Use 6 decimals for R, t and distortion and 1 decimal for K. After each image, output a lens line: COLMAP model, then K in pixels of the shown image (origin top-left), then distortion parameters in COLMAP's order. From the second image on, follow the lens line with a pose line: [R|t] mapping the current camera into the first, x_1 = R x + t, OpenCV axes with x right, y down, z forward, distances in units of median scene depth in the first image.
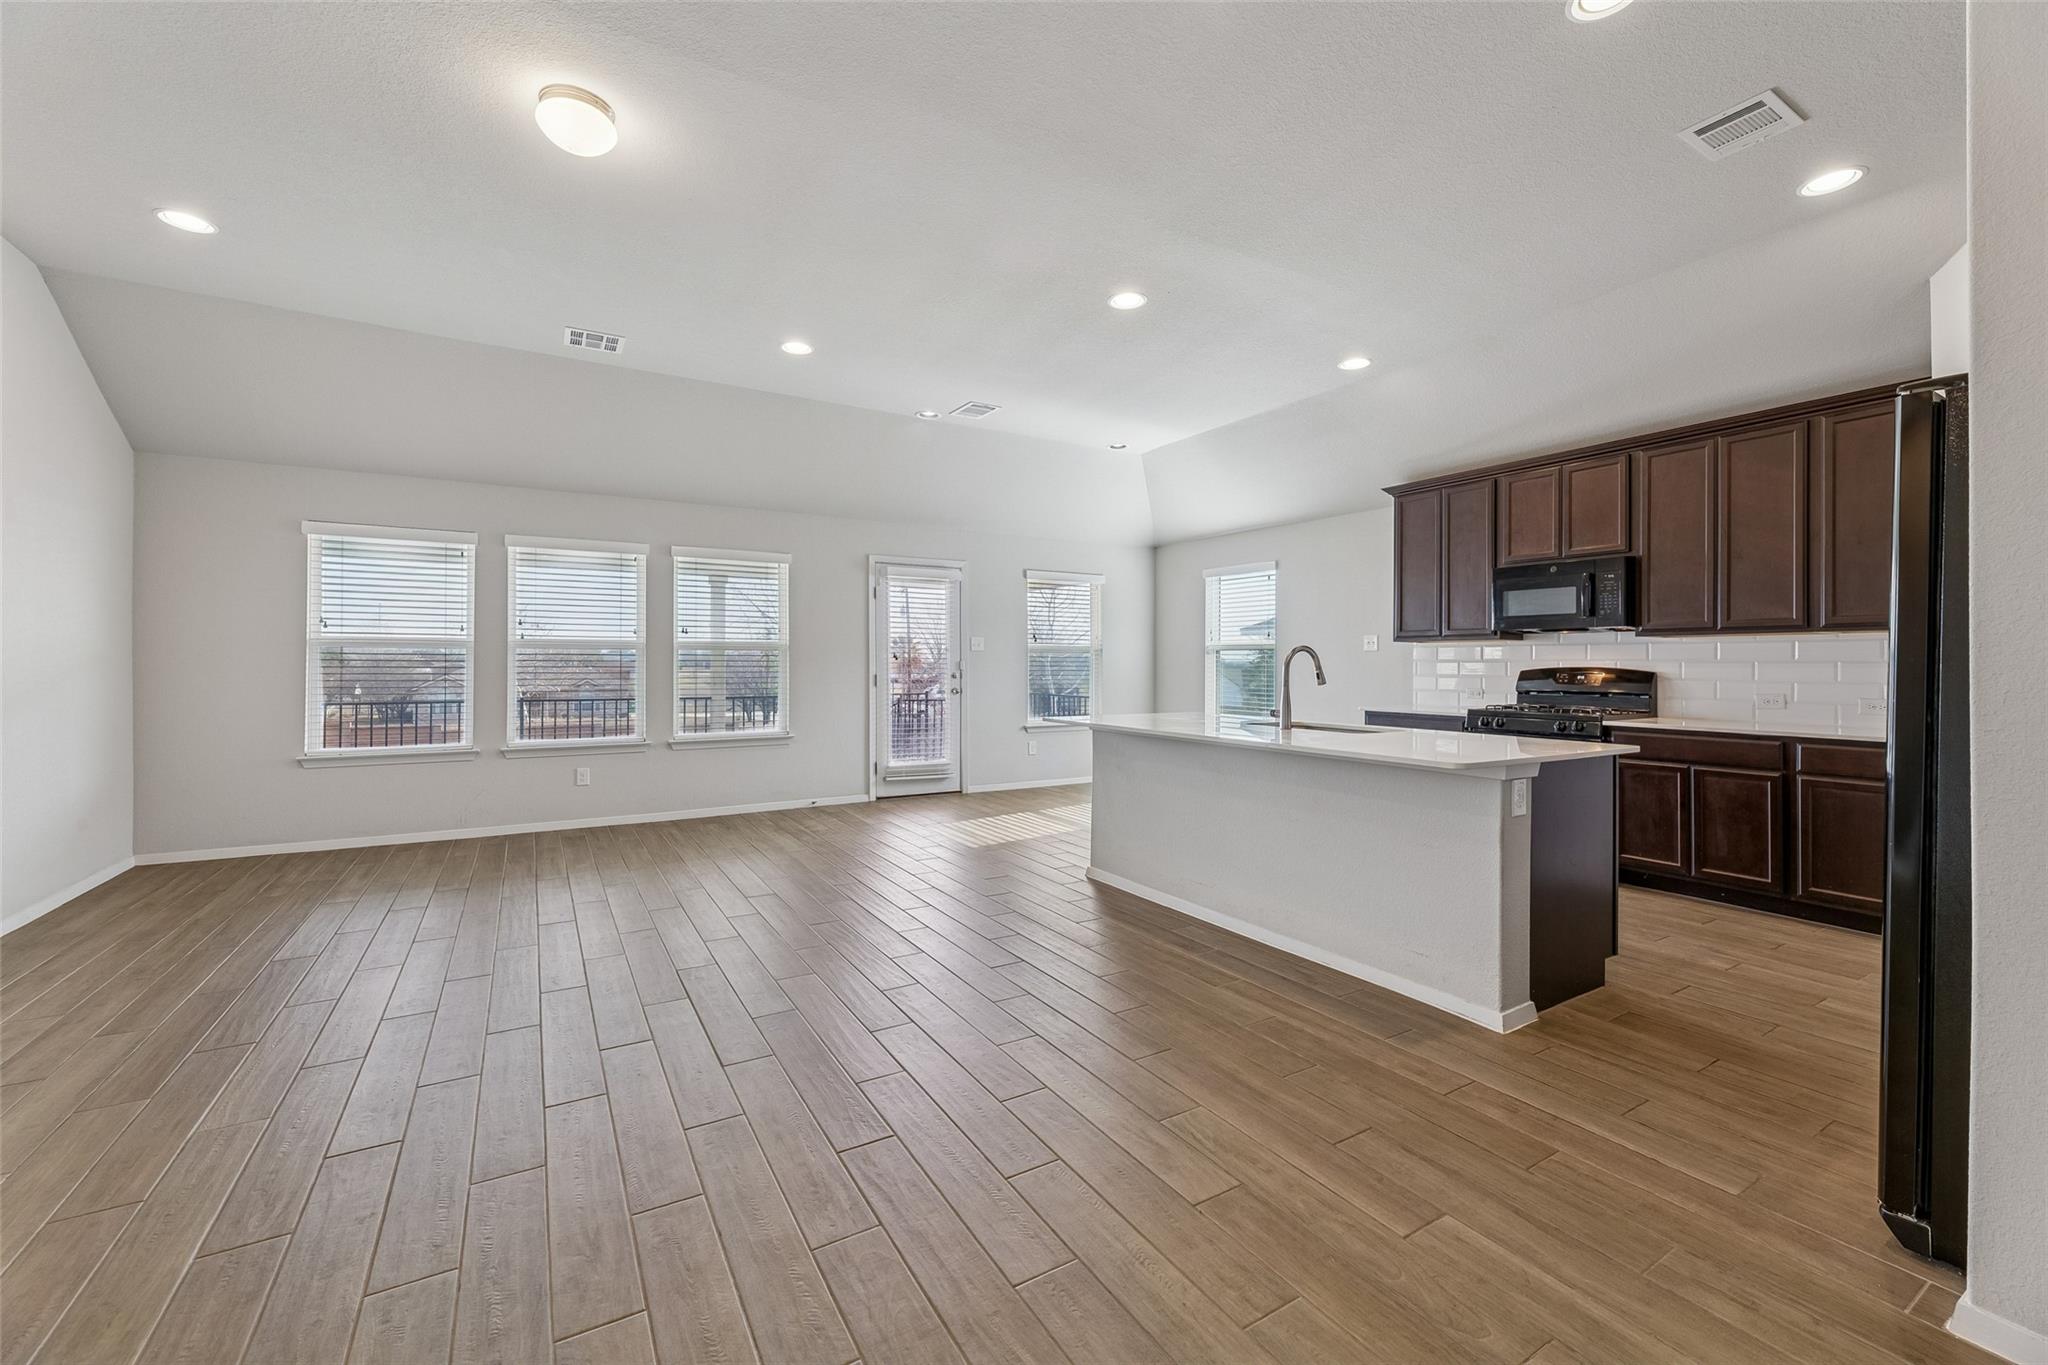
lens RADIAL K [[829.3, 0, 1029.5], [0, 829.3, 663.4], [0, 0, 1]] dist [0.000122, -0.000618]
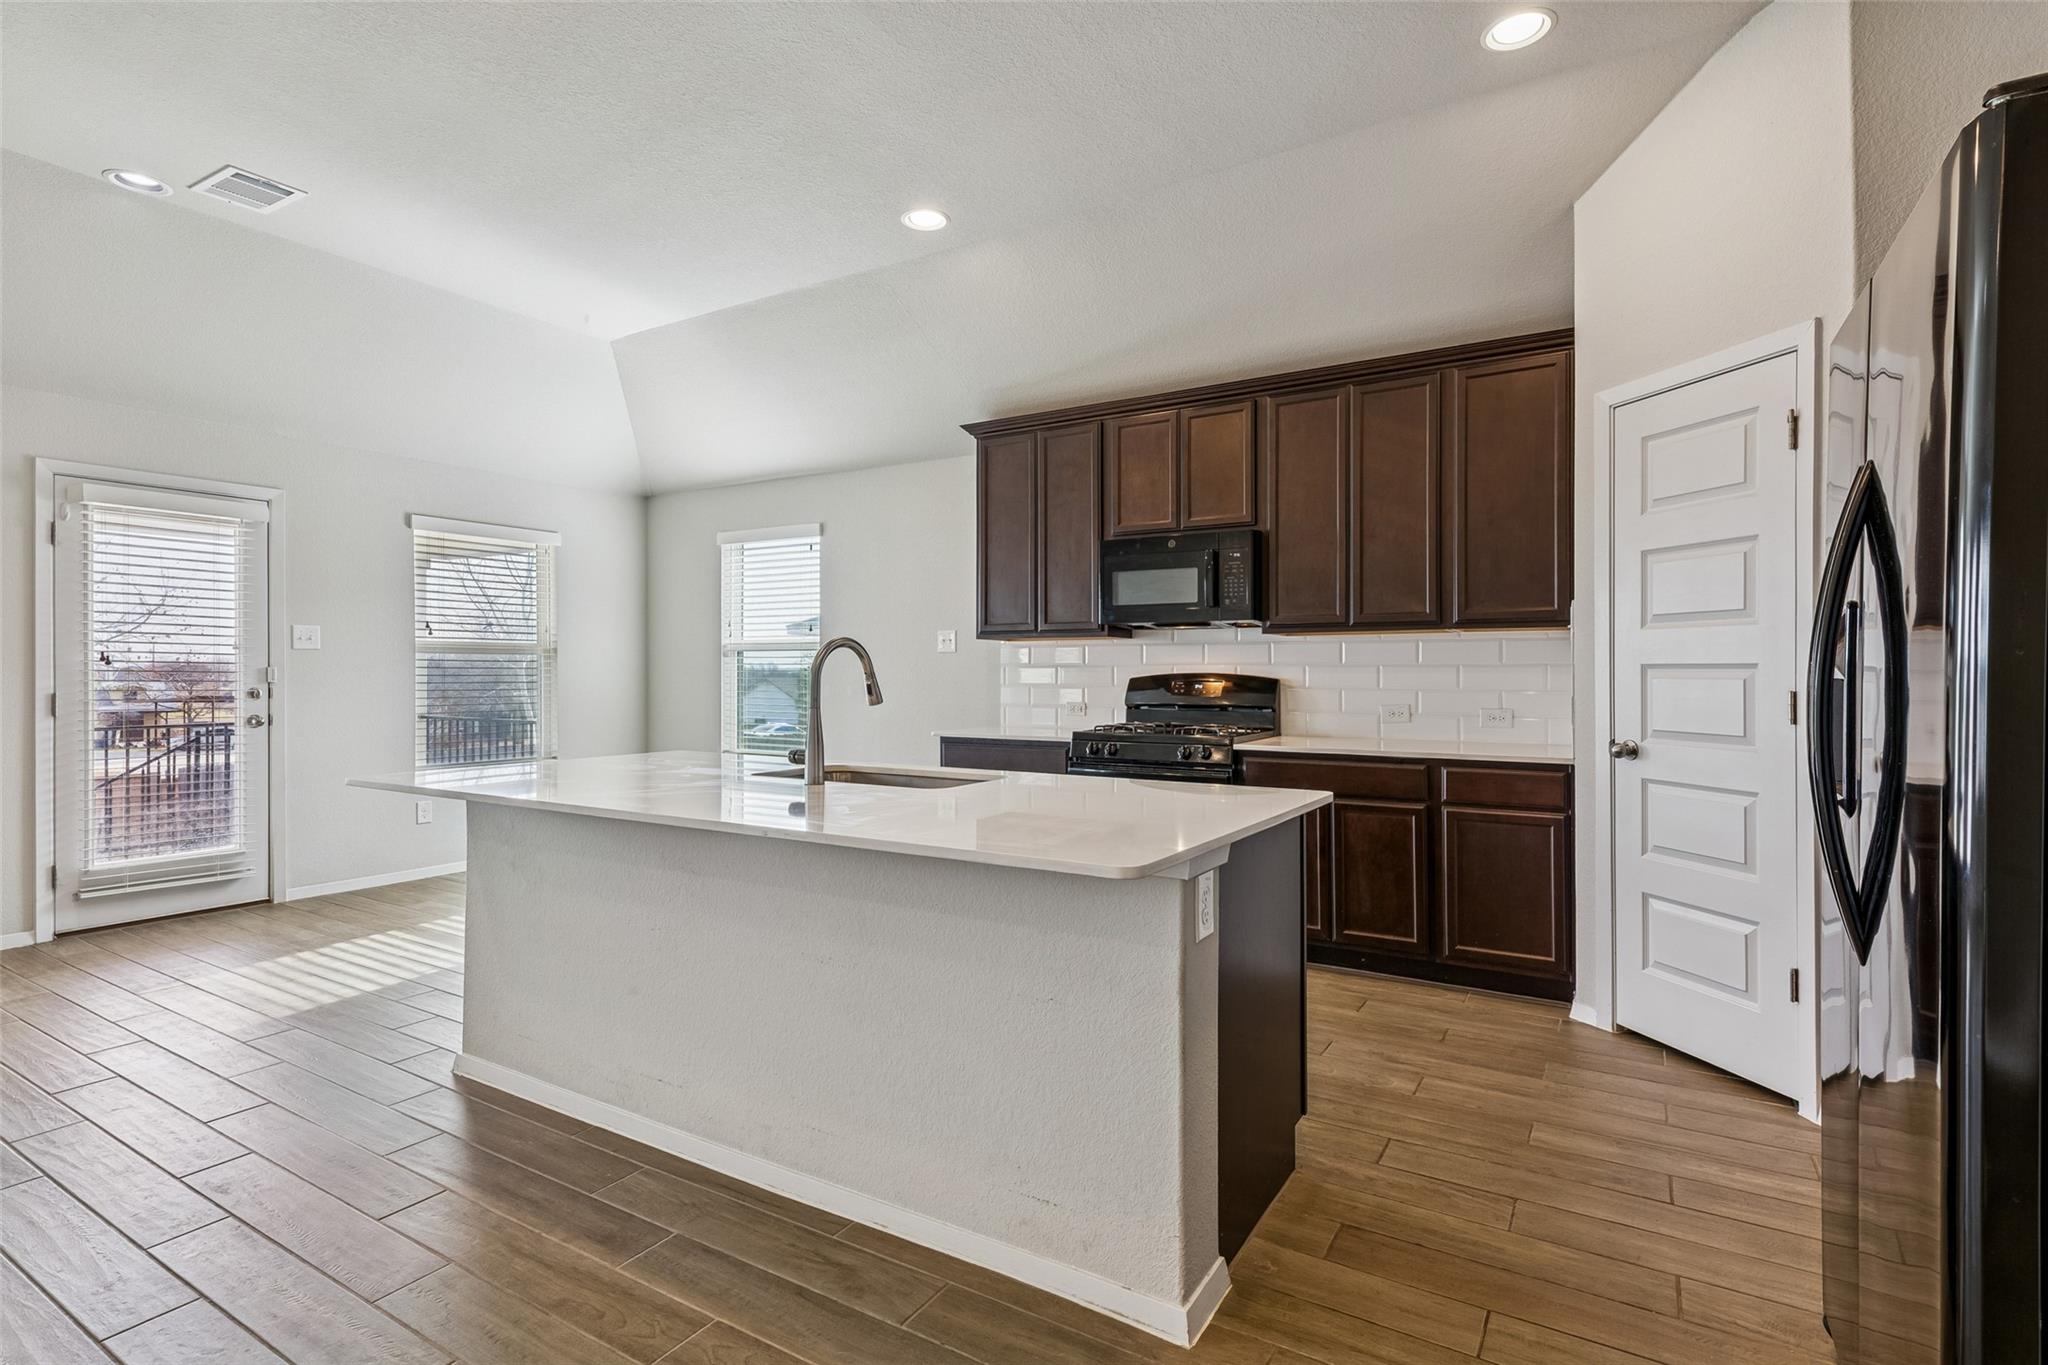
lens RADIAL K [[994.7, 0, 1025.9], [0, 994.7, 680.7], [0, 0, 1]] dist [-0.003397, -0.000138]
pose [[0.889277, -0.007195, 0.457312, 0.098881], [0.002932, 0.999945, 0.010031, 0.001556], [-0.457359, -0.007580, 0.889250, 0.256572]]
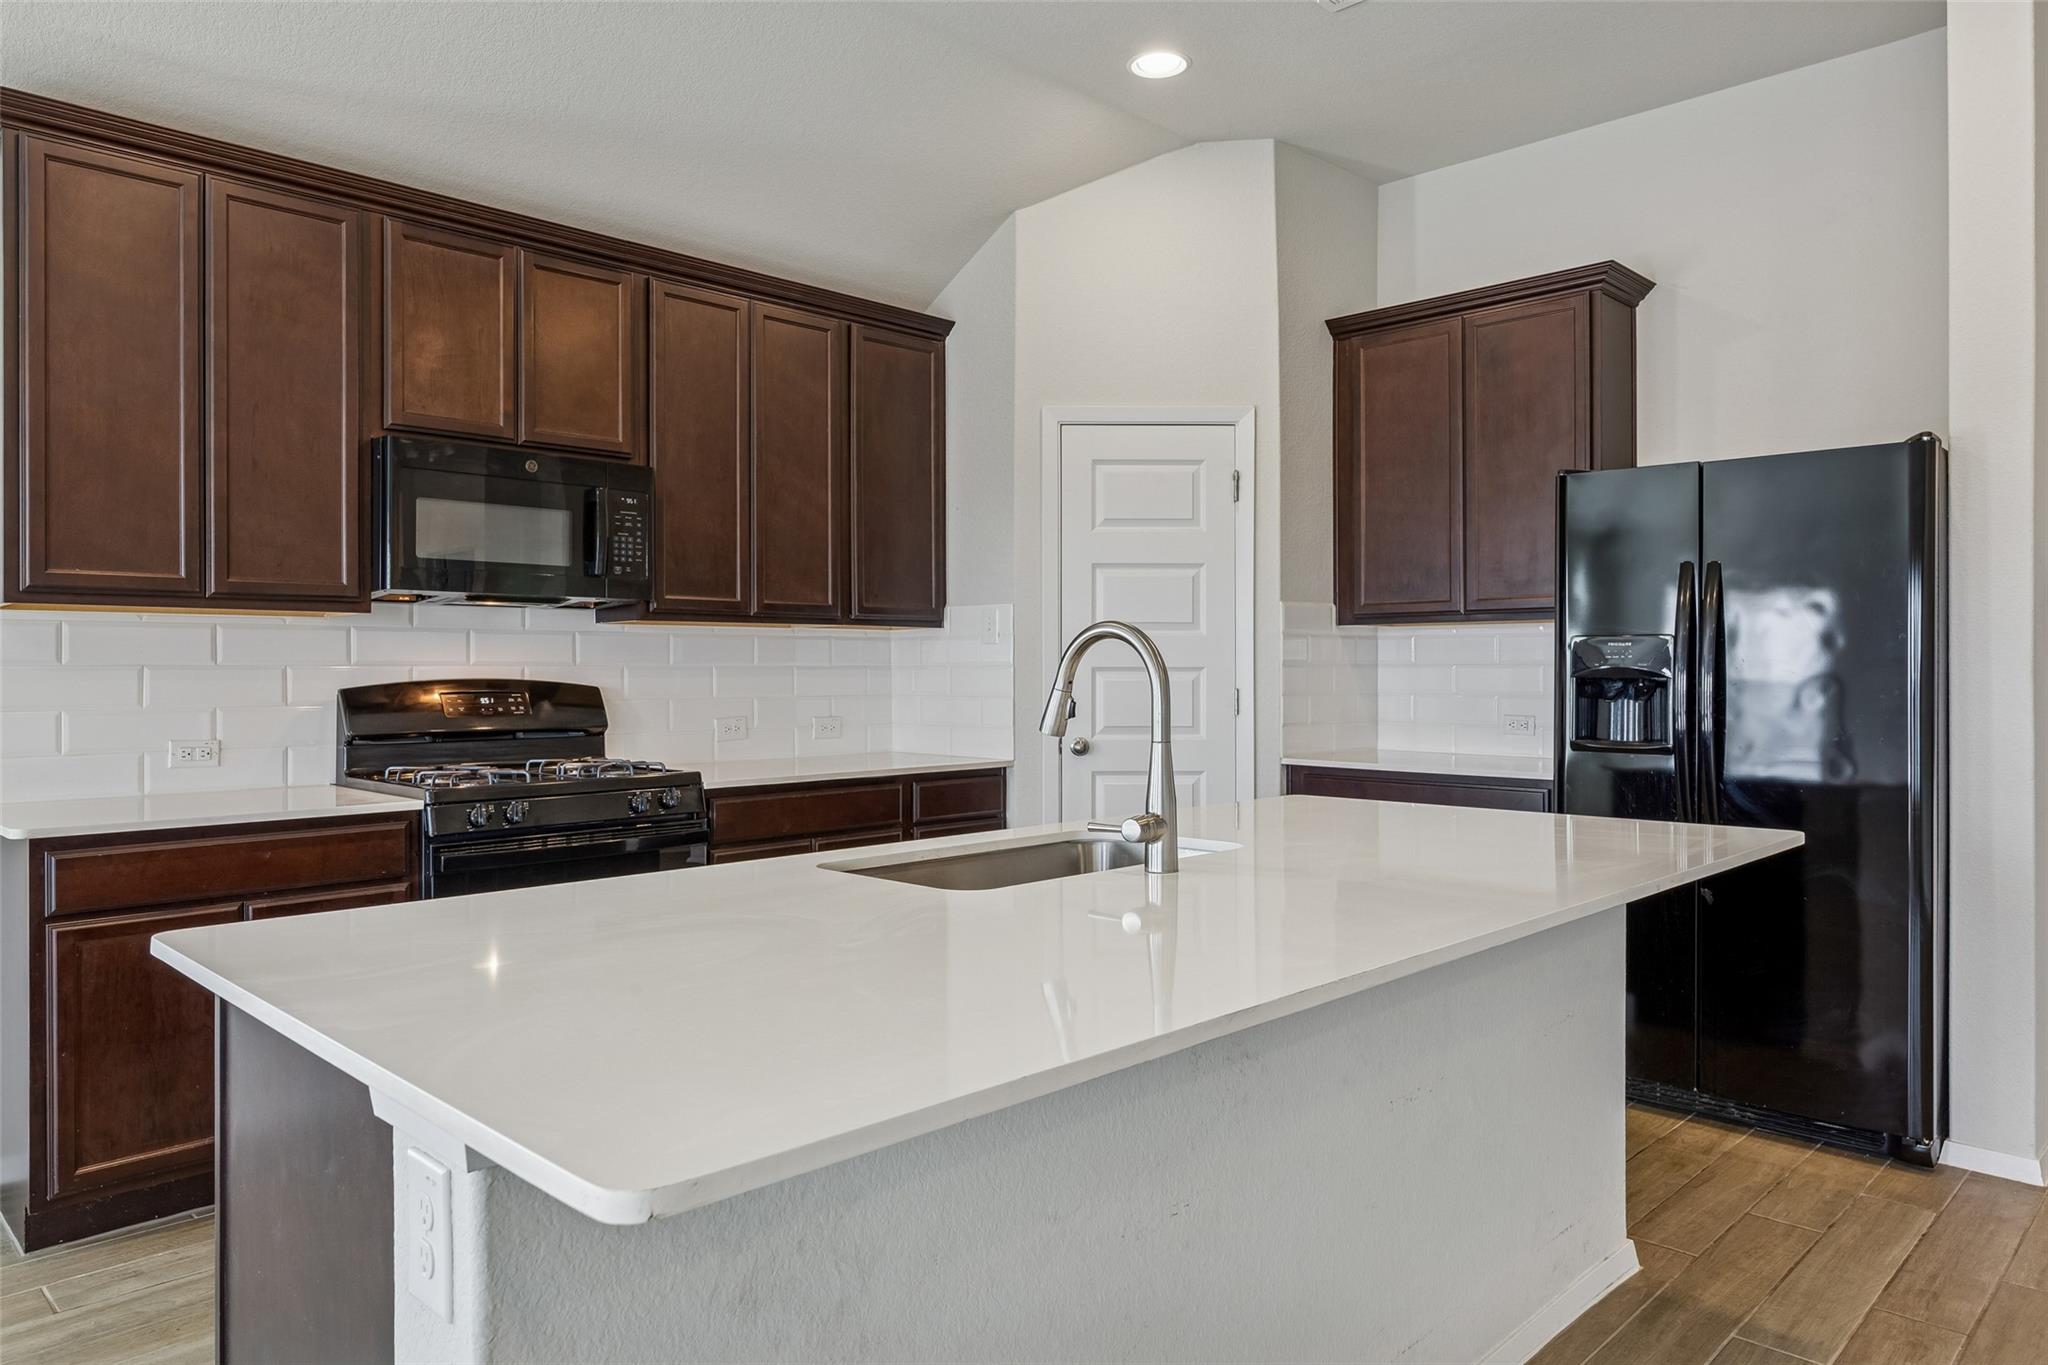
lens RADIAL K [[1361.5, 0, 1025.8], [0, 1361.5, 677.6], [0, 0, 1]] dist [0.044236, -0.000614]
pose [[-0.273228, -0.010536, 0.961892, -0.164896], [0.001850, 0.999932, 0.011478, -0.005021], [-0.961947, 0.004916, -0.273190, 0.952577]]
